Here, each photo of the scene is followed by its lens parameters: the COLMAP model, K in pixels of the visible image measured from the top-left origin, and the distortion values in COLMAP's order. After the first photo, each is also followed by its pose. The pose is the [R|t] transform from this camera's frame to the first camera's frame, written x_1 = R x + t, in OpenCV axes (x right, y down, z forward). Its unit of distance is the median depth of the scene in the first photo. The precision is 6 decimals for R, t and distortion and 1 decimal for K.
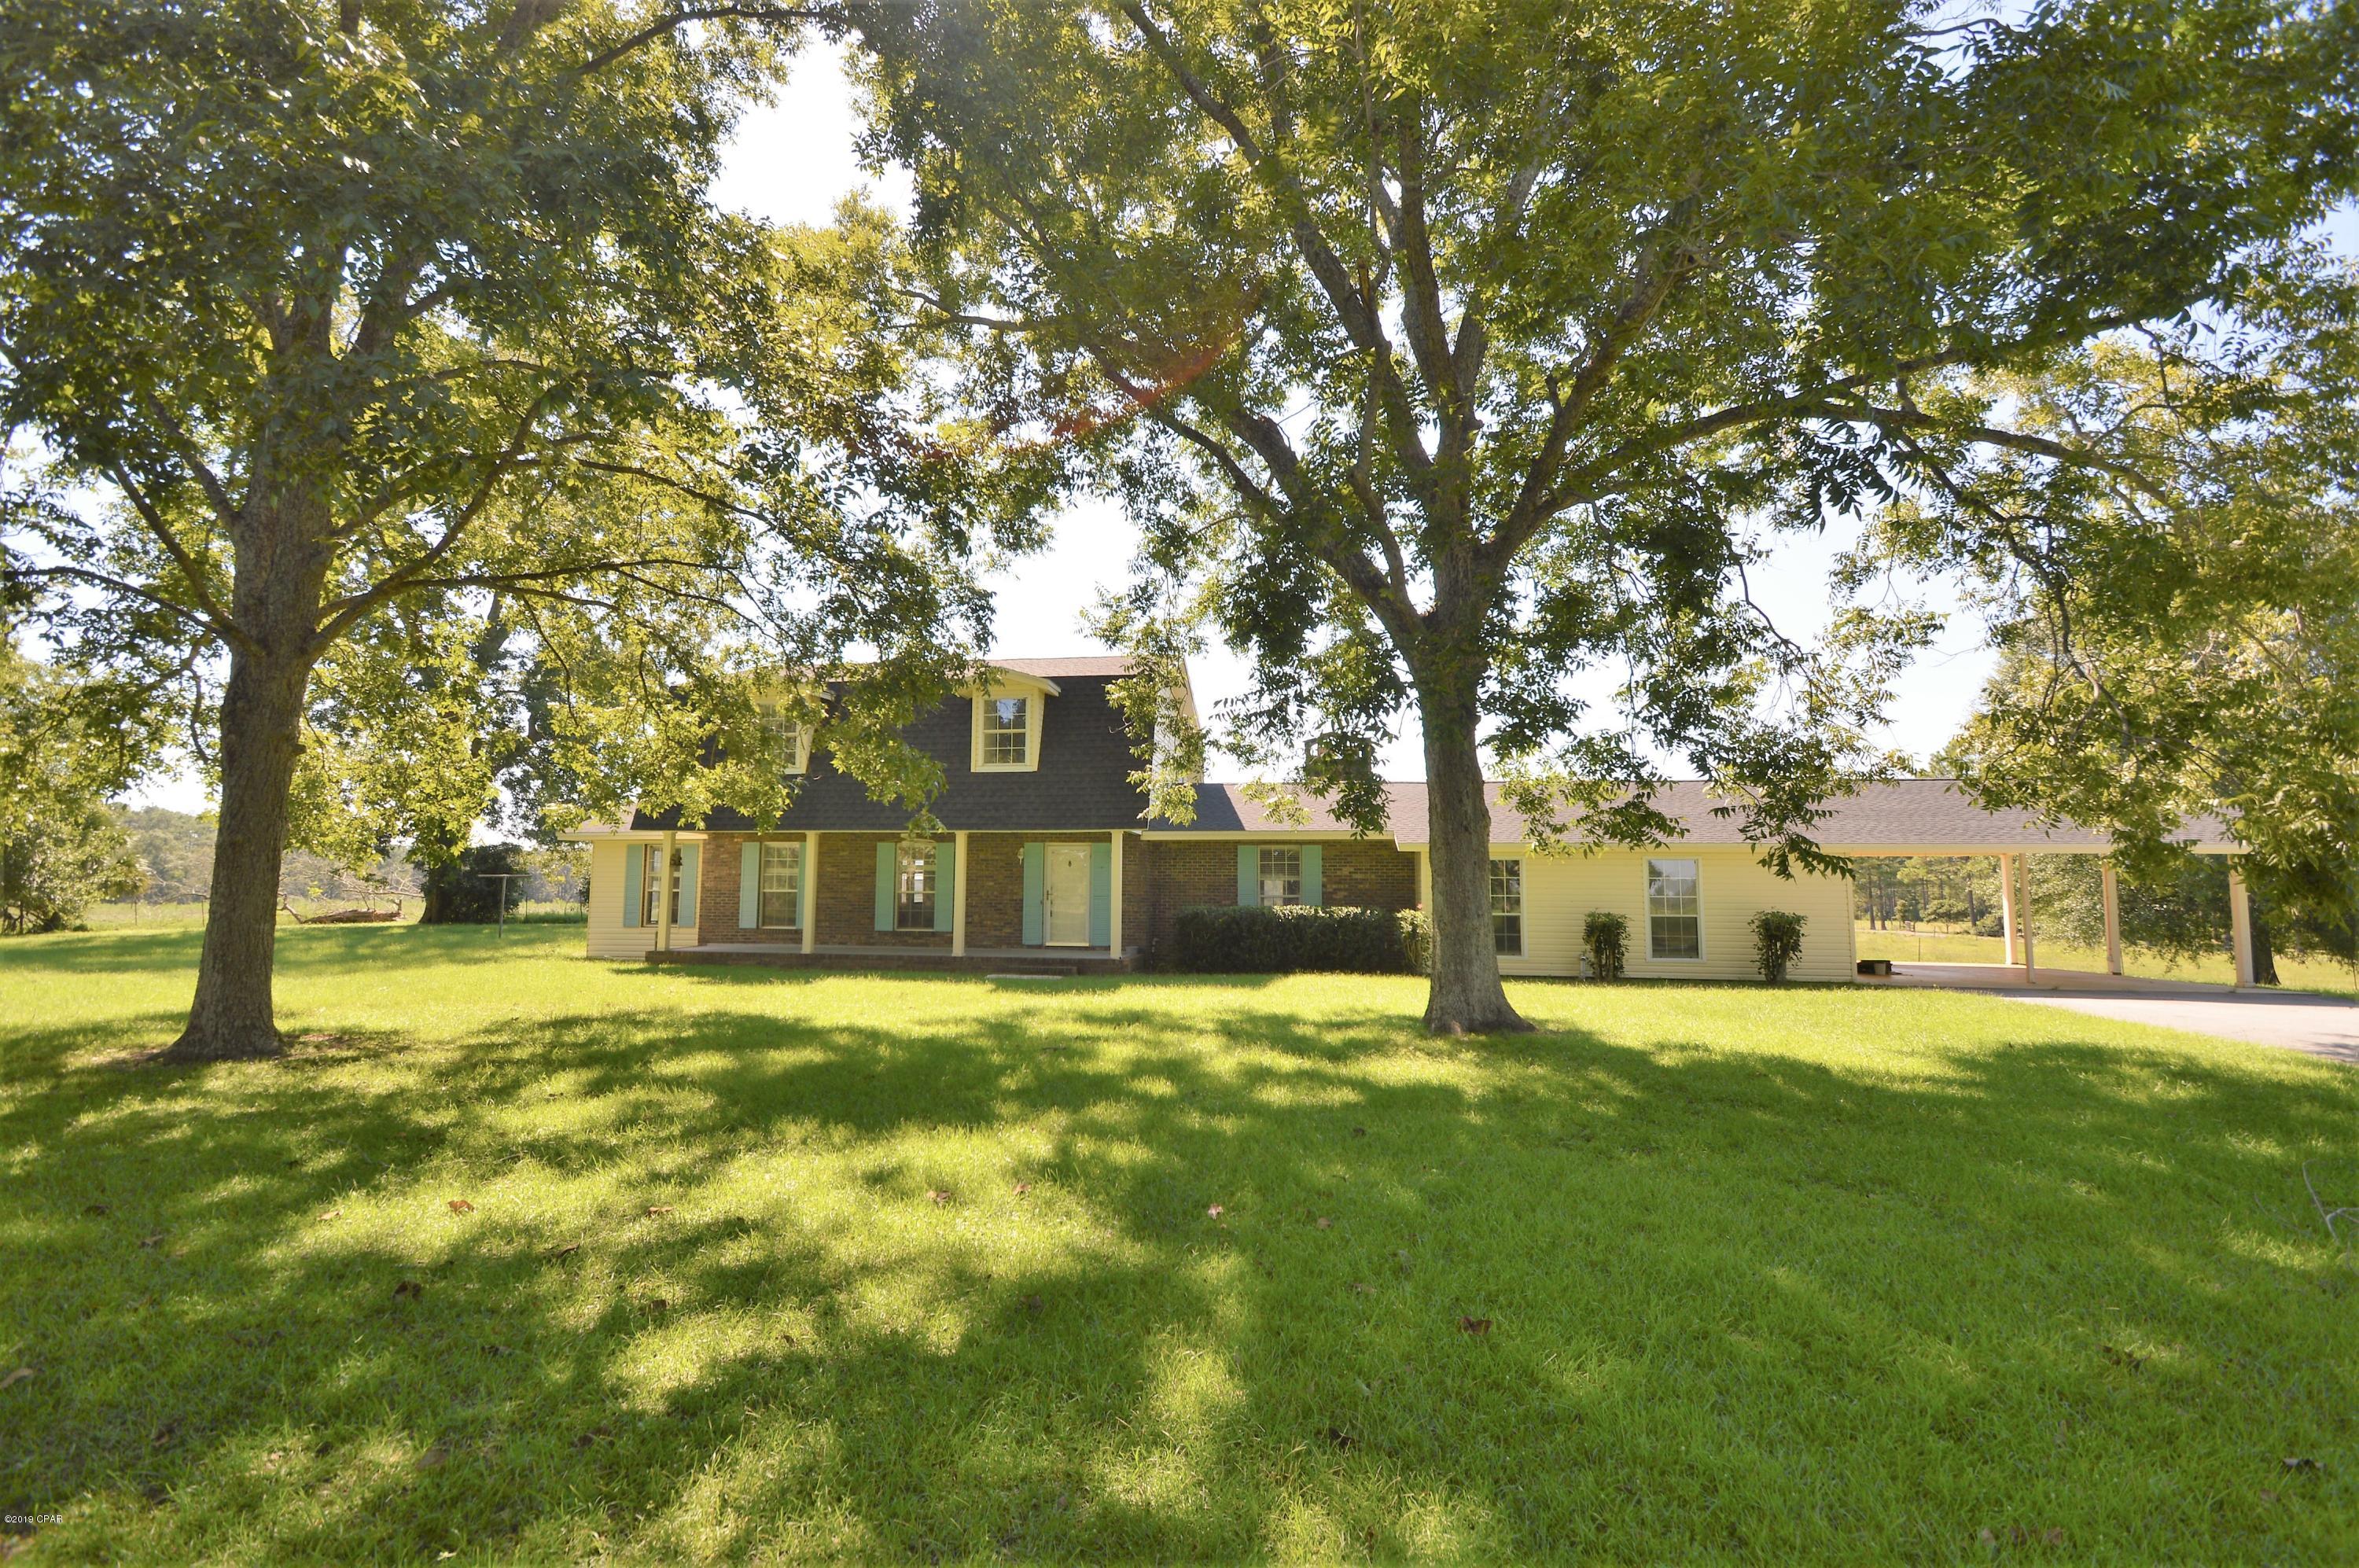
lens RADIAL K [[1048.1, 0, 1163.8], [0, 1048.1, 790.5], [0, 0, 1]] dist [0.020406, -0.023550]
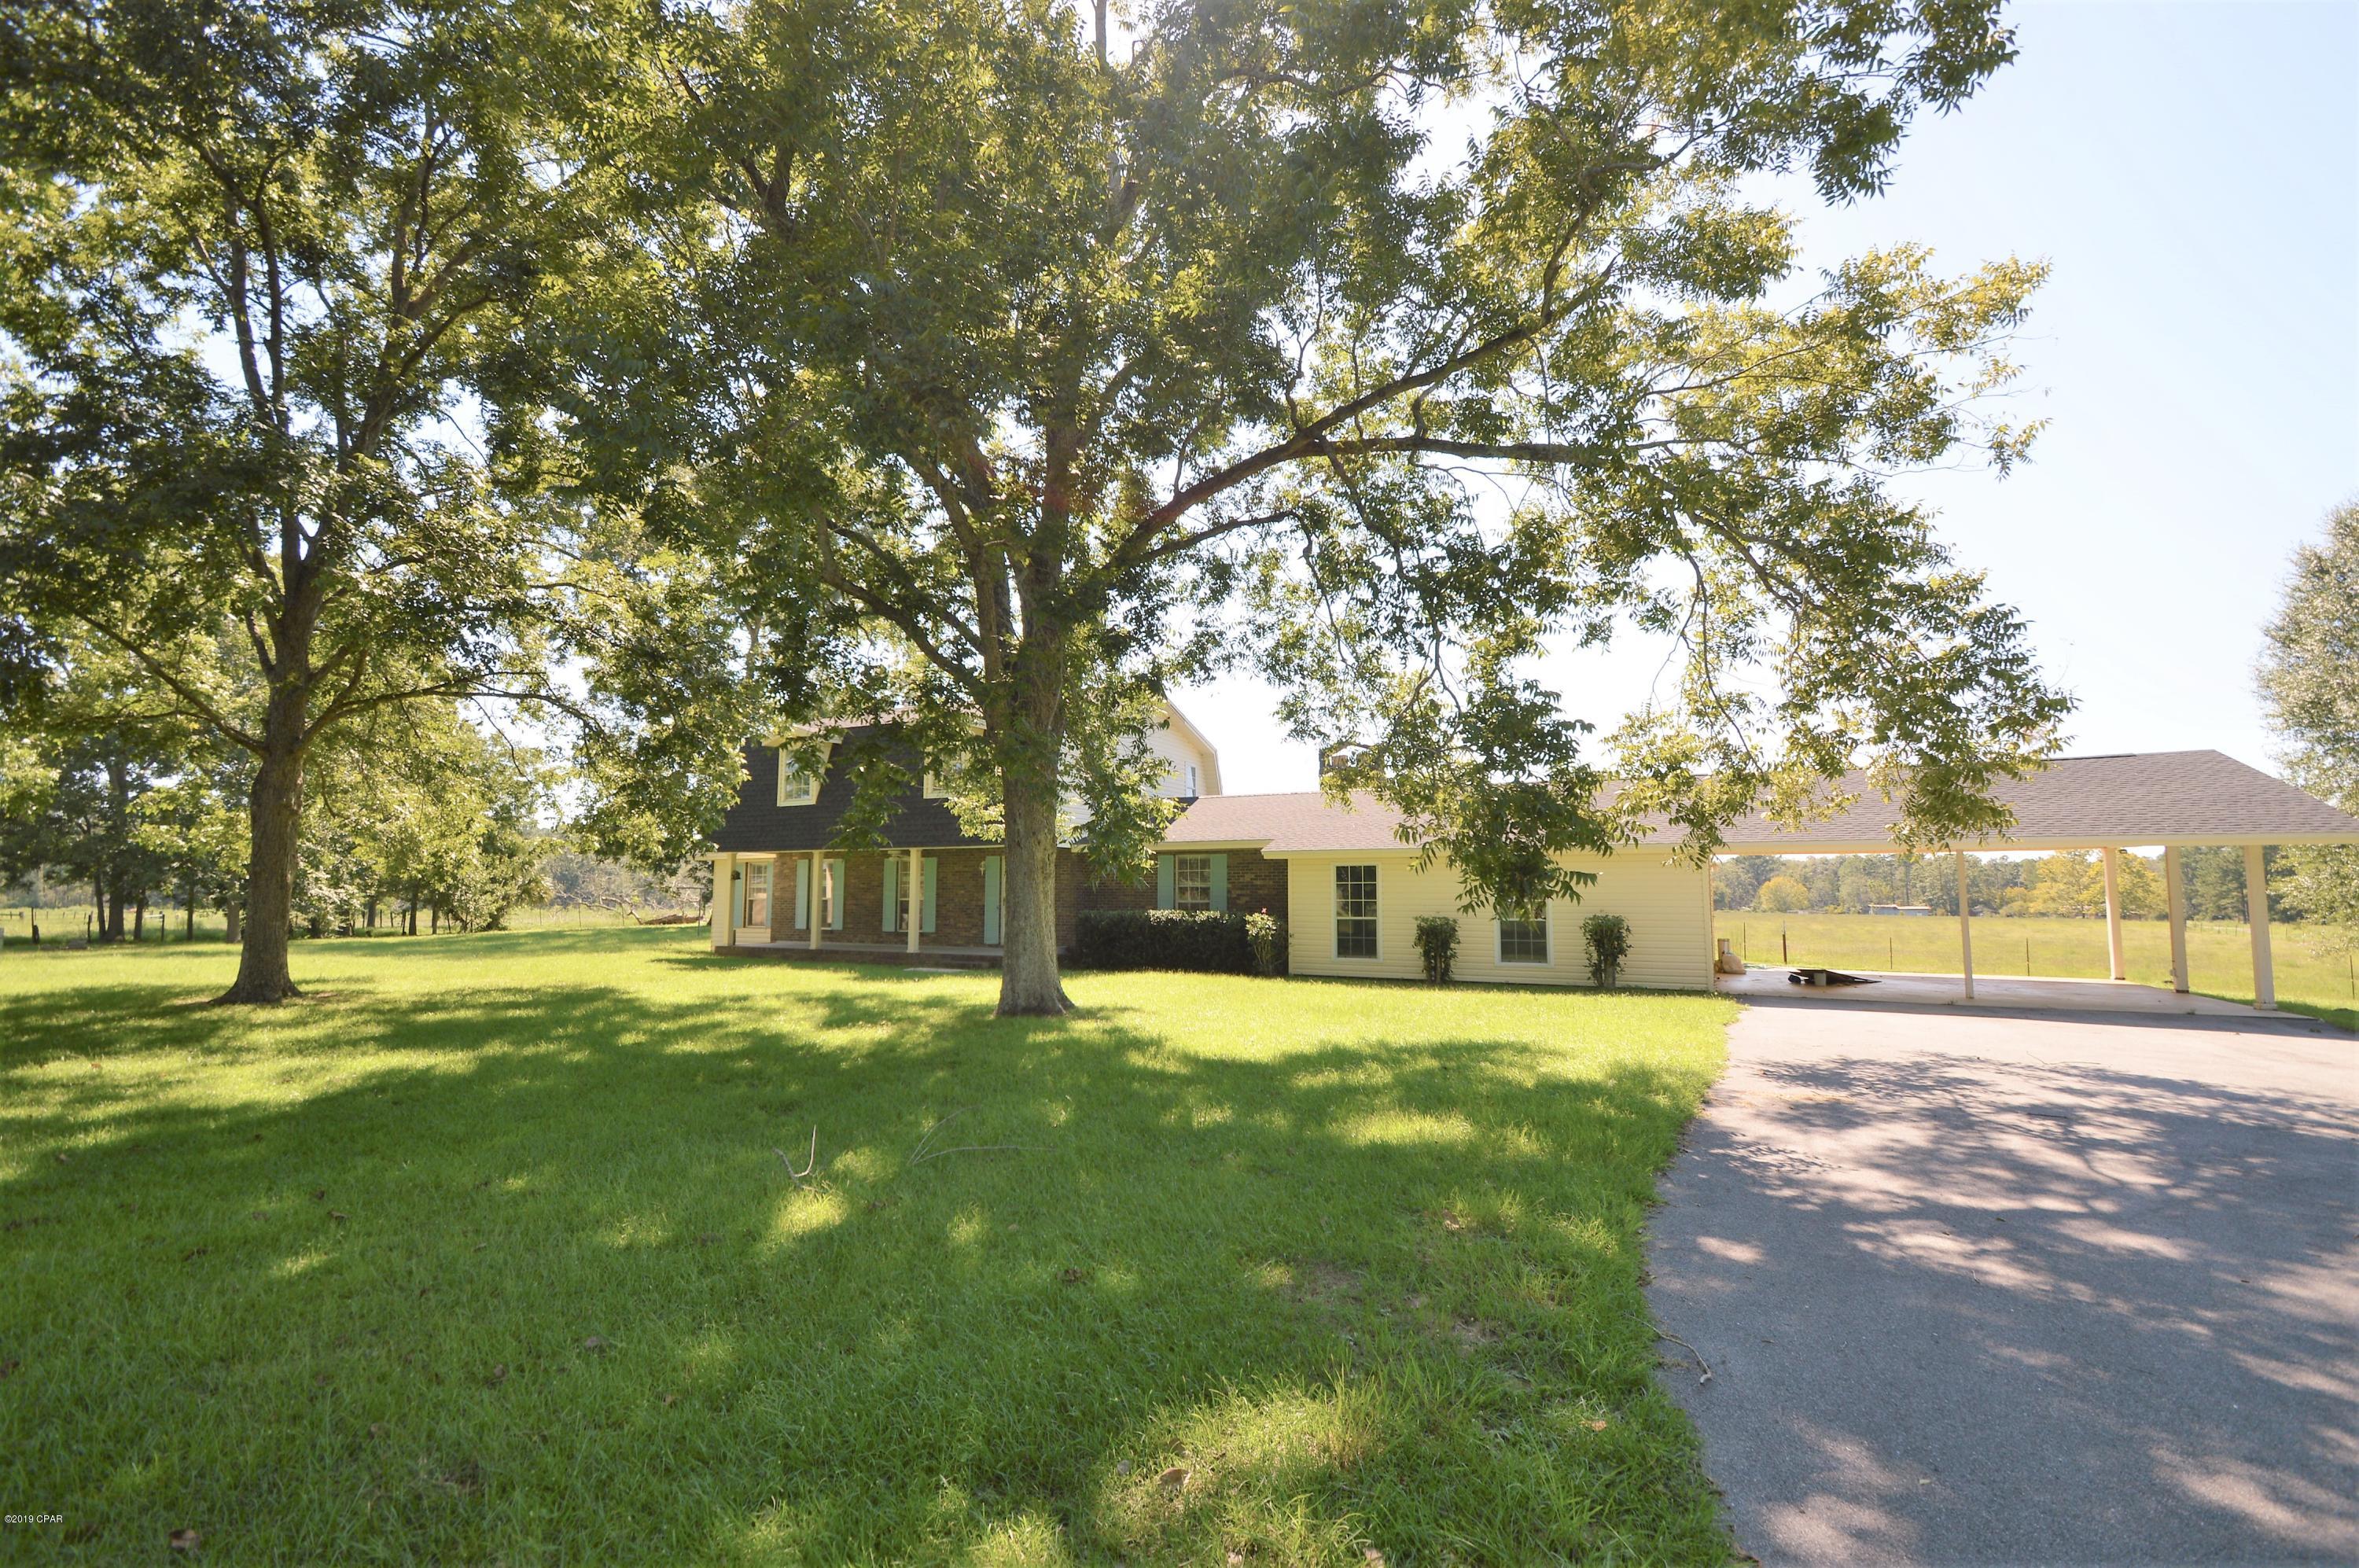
lens RADIAL K [[1048.1, 0, 1163.8], [0, 1048.1, 790.5], [0, 0, 1]] dist [0.020406, -0.023550]
pose [[0.940988, -0.039659, -0.336107, 0.623079], [0.037059, 0.999213, -0.014149, 0.000637], [0.336404, 0.000858, 0.941717, -0.041235]]
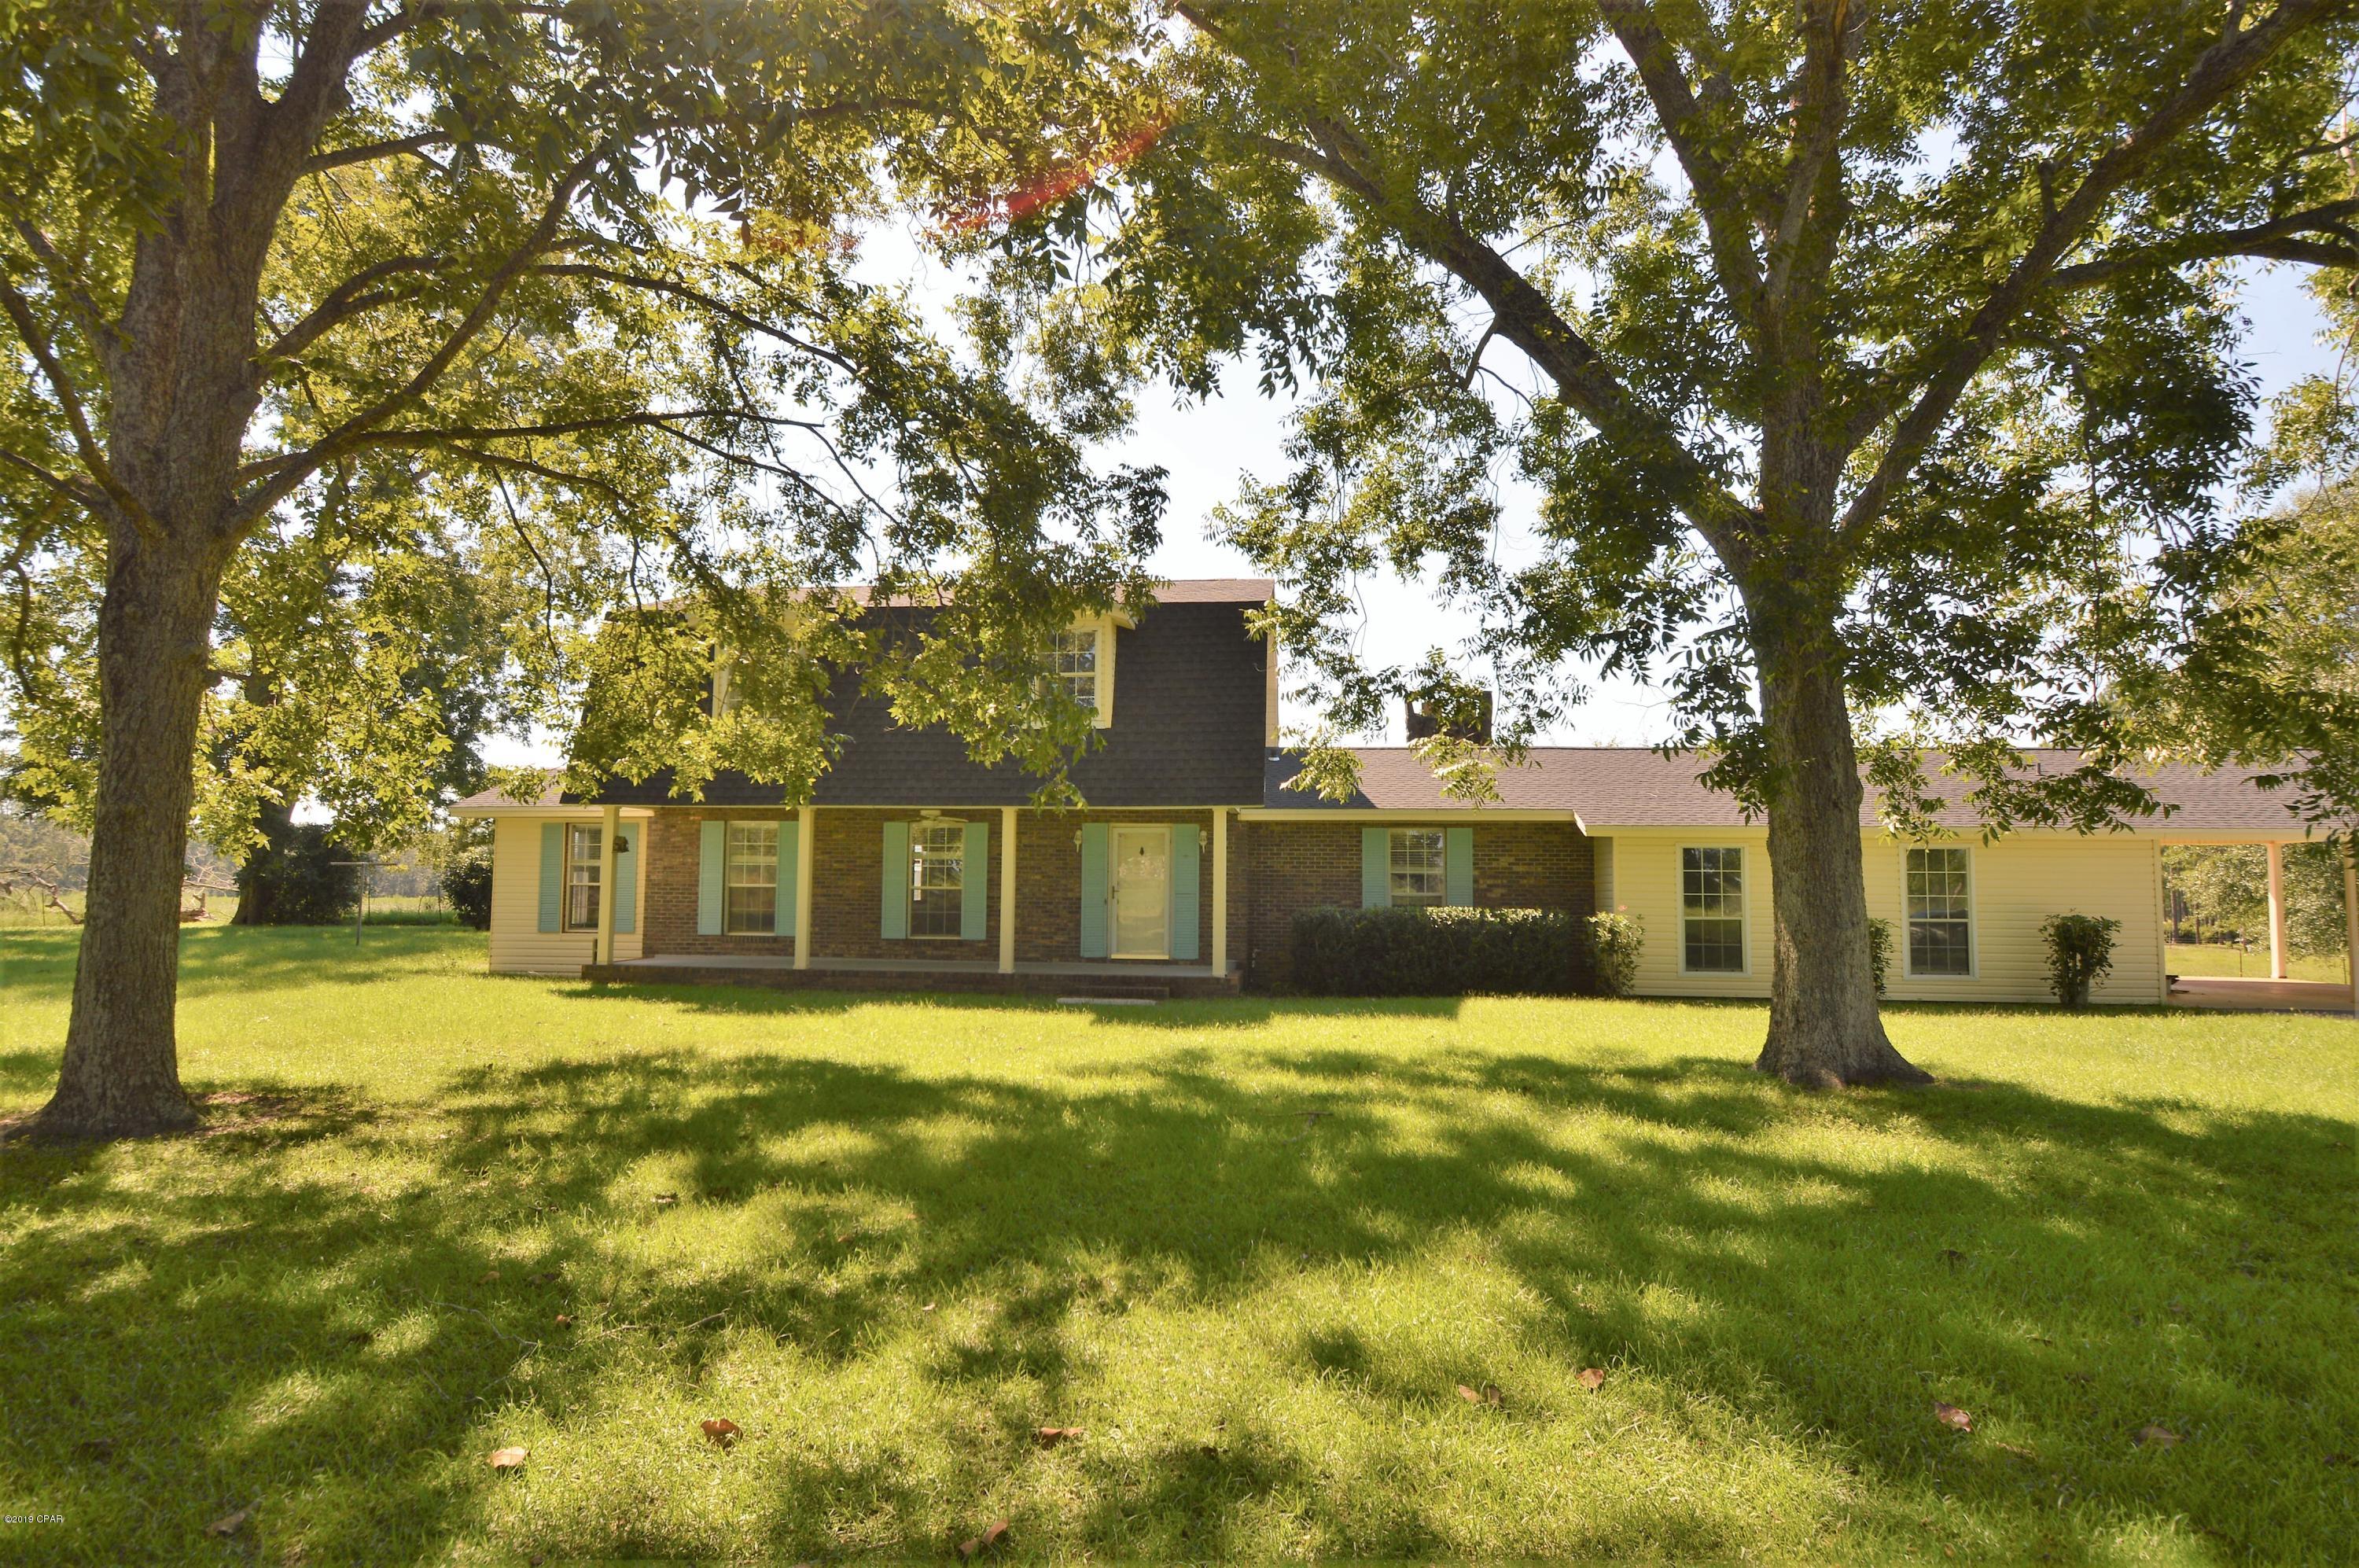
lens RADIAL K [[1289.2, 0, 1167.9], [0, 1289.2, 786.1], [0, 0, 1]] dist [0.001169, -0.024434]
pose [[0.999274, 0.005715, 0.037673, -0.147788], [-0.006427, 0.999802, 0.018806, 0.007080], [-0.037559, -0.019034, 0.999113, 0.094028]]
